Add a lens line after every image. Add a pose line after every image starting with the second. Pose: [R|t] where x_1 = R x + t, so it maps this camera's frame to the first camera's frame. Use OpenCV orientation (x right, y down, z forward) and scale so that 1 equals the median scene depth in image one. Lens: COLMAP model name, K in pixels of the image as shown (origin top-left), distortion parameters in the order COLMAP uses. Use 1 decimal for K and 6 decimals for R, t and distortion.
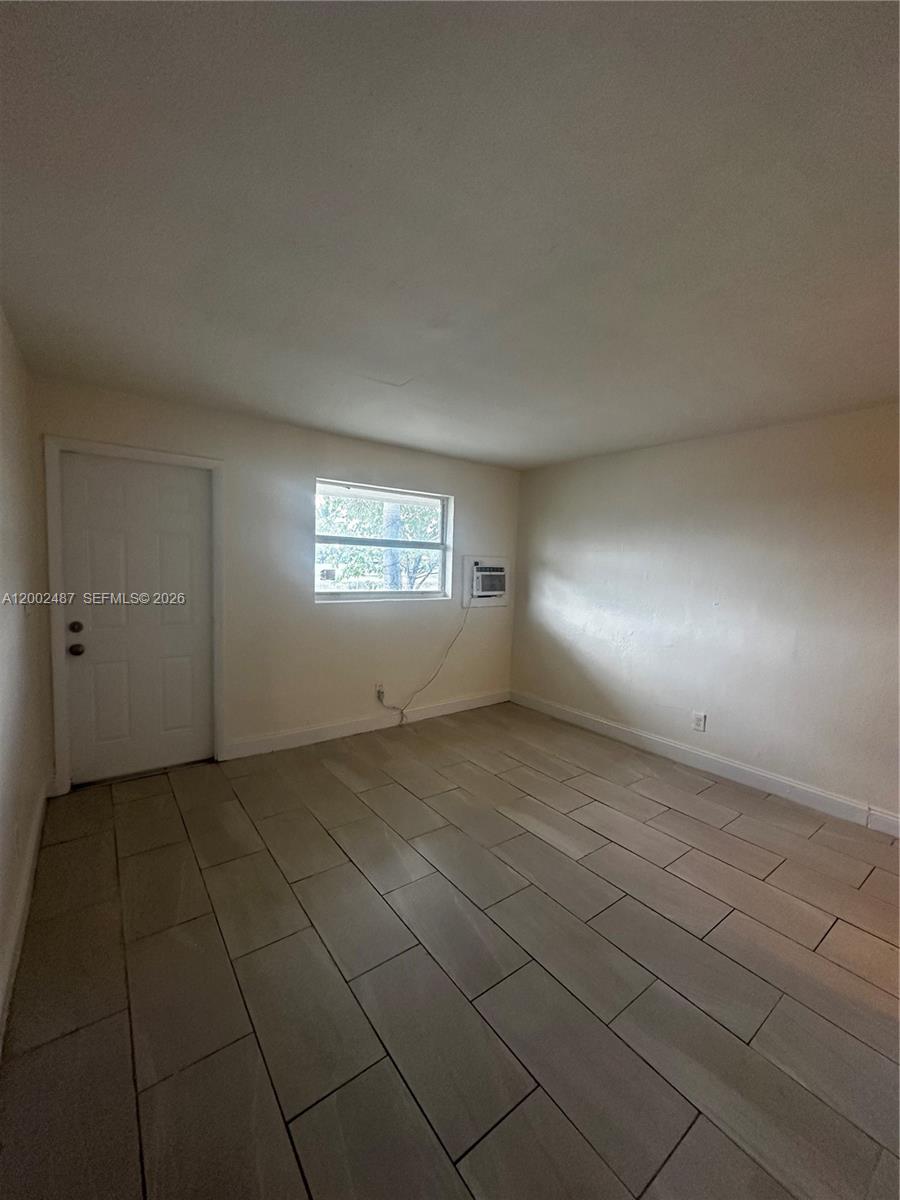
lens RADIAL K [[478.3, 0, 450.8], [0, 478.3, 601.2], [0, 0, 1]] dist [-0.004150, 0.001411]
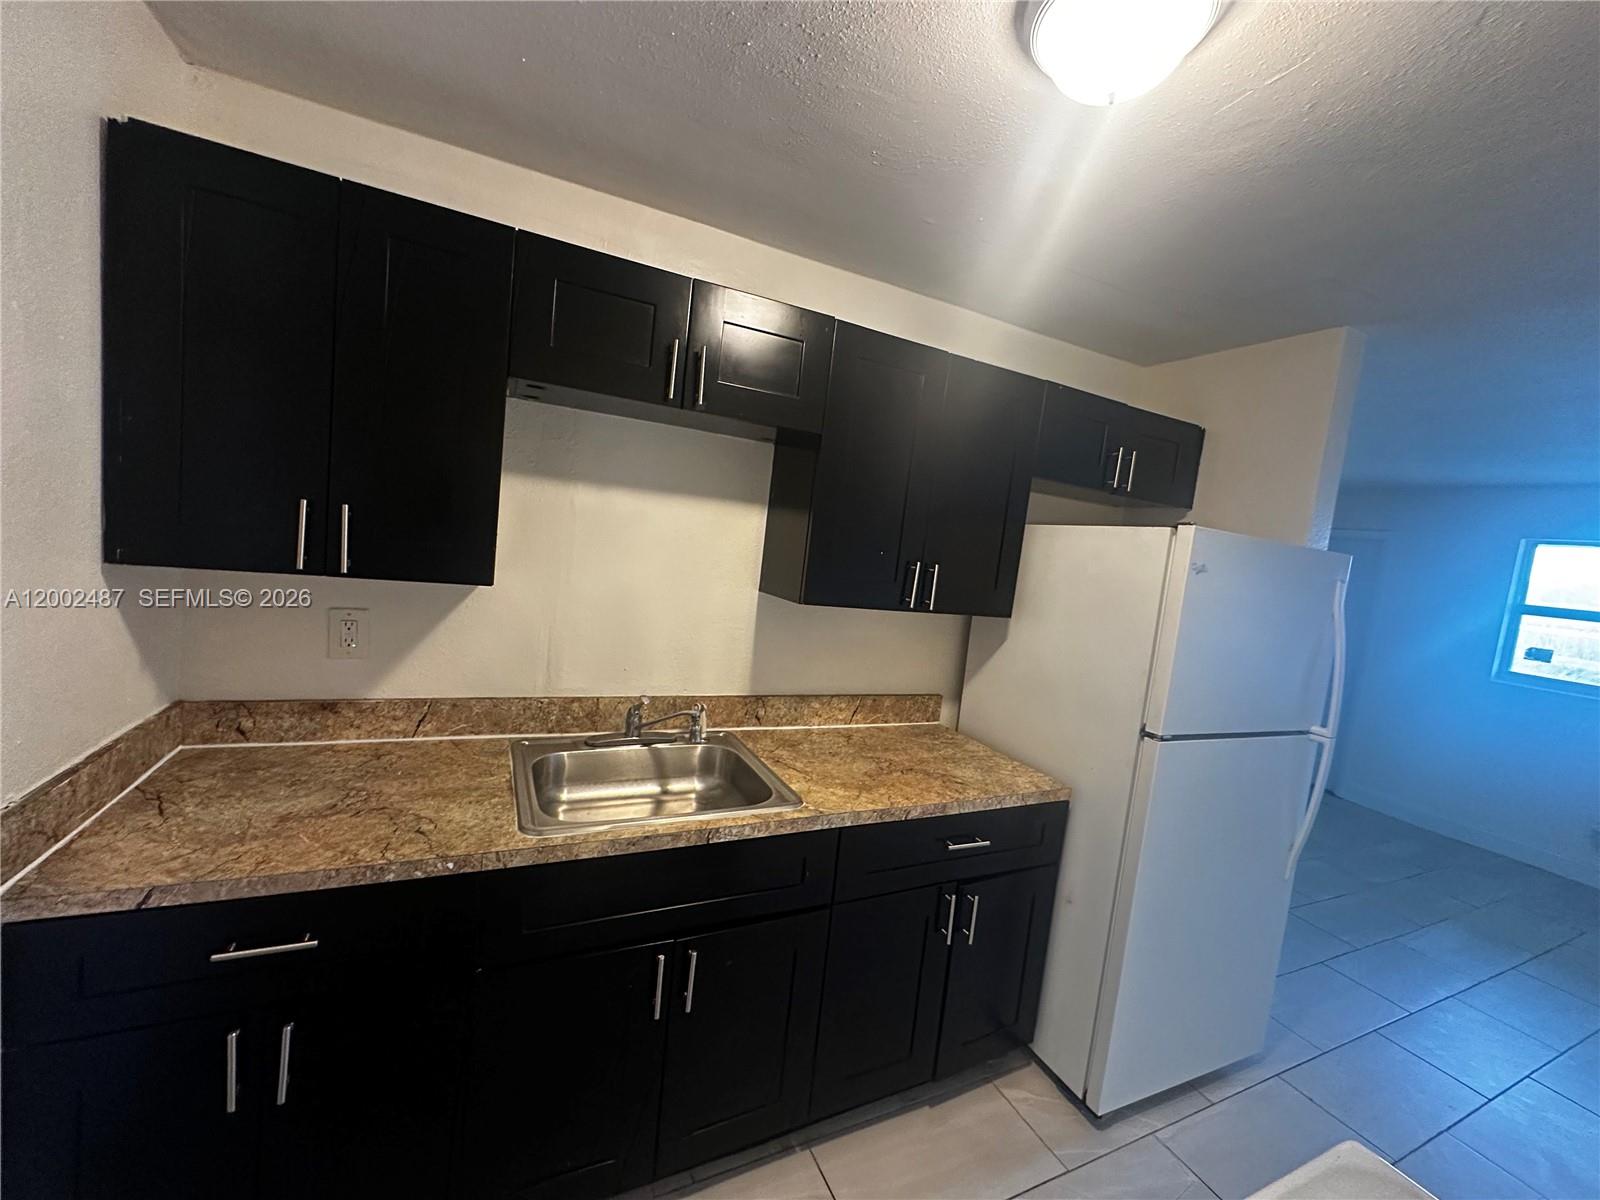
lens RADIAL K [[637.8, 0, 800.8], [0, 637.8, 598.7], [0, 0, 1]] dist [-0.004150, 0.001411]
pose [[-0.202054, 0.038510, -0.978617, 1.063250], [-0.193449, 0.977971, 0.078426, 0.009324], [0.960079, 0.205158, -0.190153, -0.011540]]
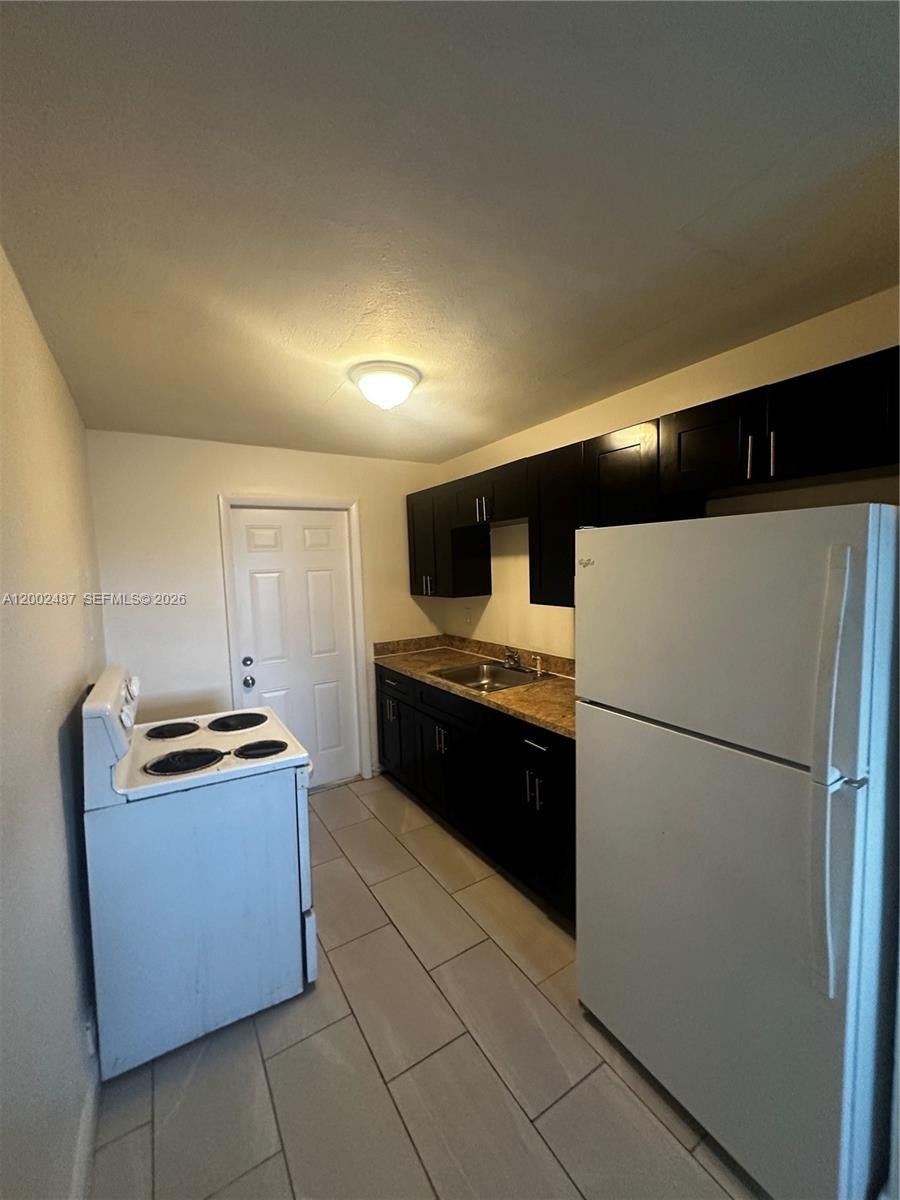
lens RADIAL K [[478.3, 0, 449.8], [0, 478.3, 600.2], [0, 0, 1]] dist [-0.004150, 0.001411]
pose [[-0.995431, -0.005035, 0.095347, 0.658153], [0.009974, 0.987662, 0.156284, -0.062086], [-0.094958, 0.156521, -0.983099, 0.575405]]
